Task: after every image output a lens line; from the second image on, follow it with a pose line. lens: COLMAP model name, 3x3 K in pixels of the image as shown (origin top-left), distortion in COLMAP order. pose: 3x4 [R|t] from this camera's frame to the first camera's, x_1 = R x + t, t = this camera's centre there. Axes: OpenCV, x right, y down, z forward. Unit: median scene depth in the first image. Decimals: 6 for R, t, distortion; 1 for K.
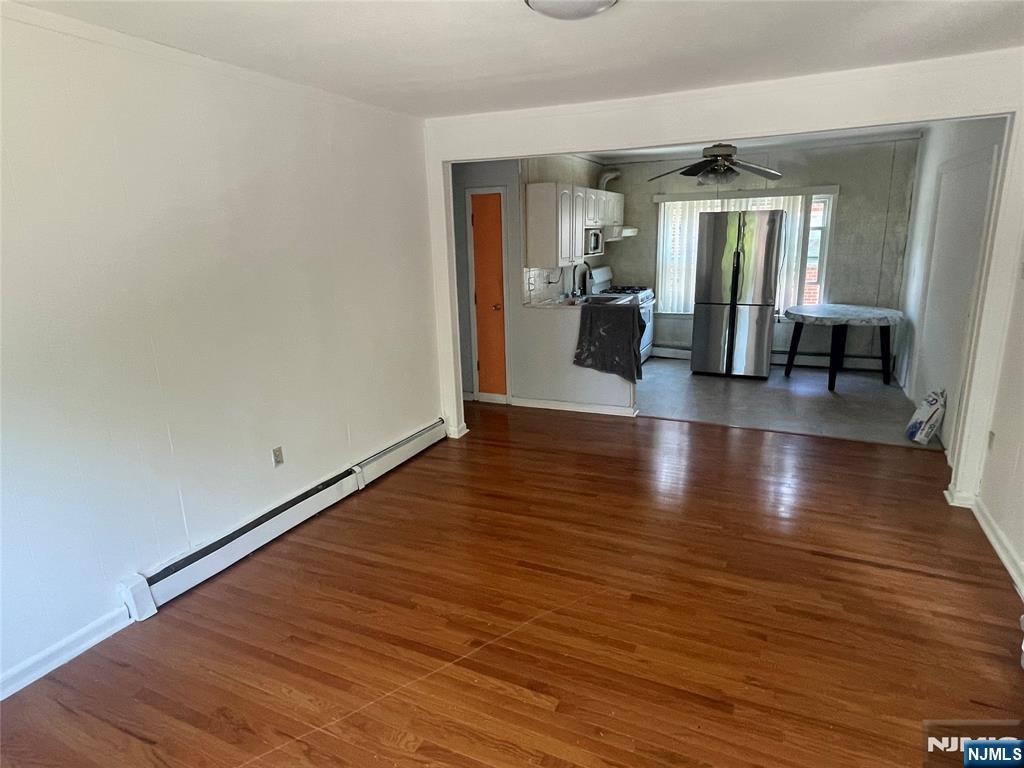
lens RADIAL K [[594.0, 0, 510.1], [0, 594.0, 376.8], [0, 0, 1]] dist [-0.005603, -0.000296]
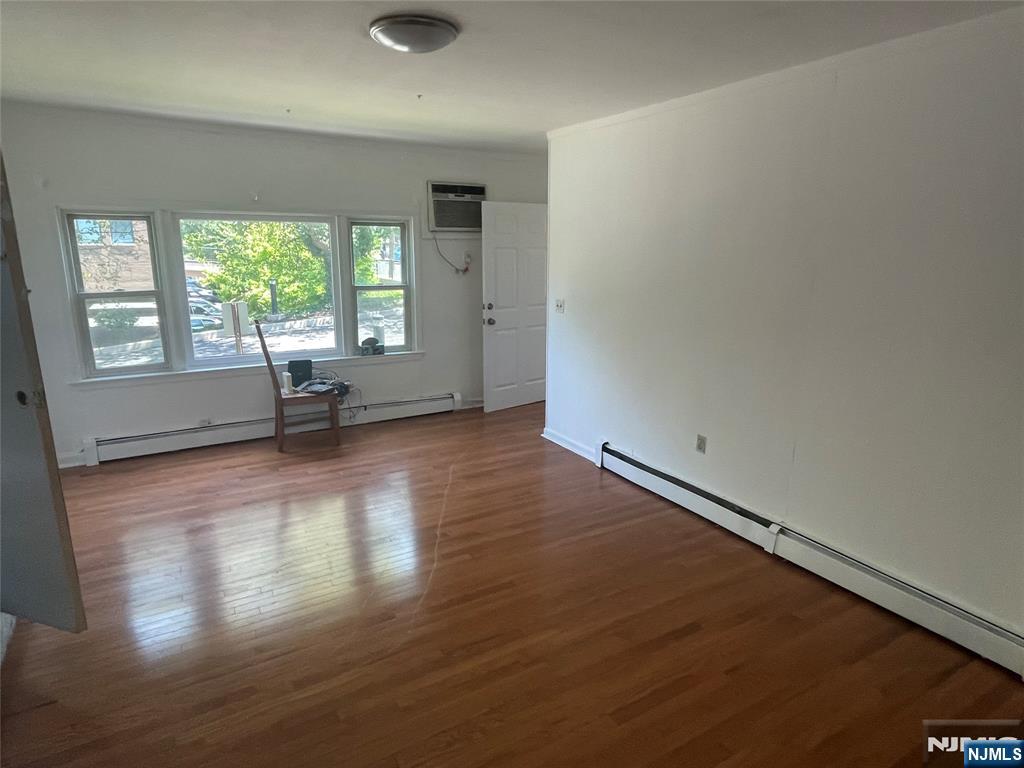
lens RADIAL K [[594.0, 0, 510.1], [0, 594.0, 376.8], [0, 0, 1]] dist [-0.005603, -0.000296]
pose [[-0.549413, 0.204672, -0.810095, 0.531502], [-0.196652, 0.910625, 0.363442, -0.246030], [0.812080, 0.358986, -0.460060, 0.965007]]
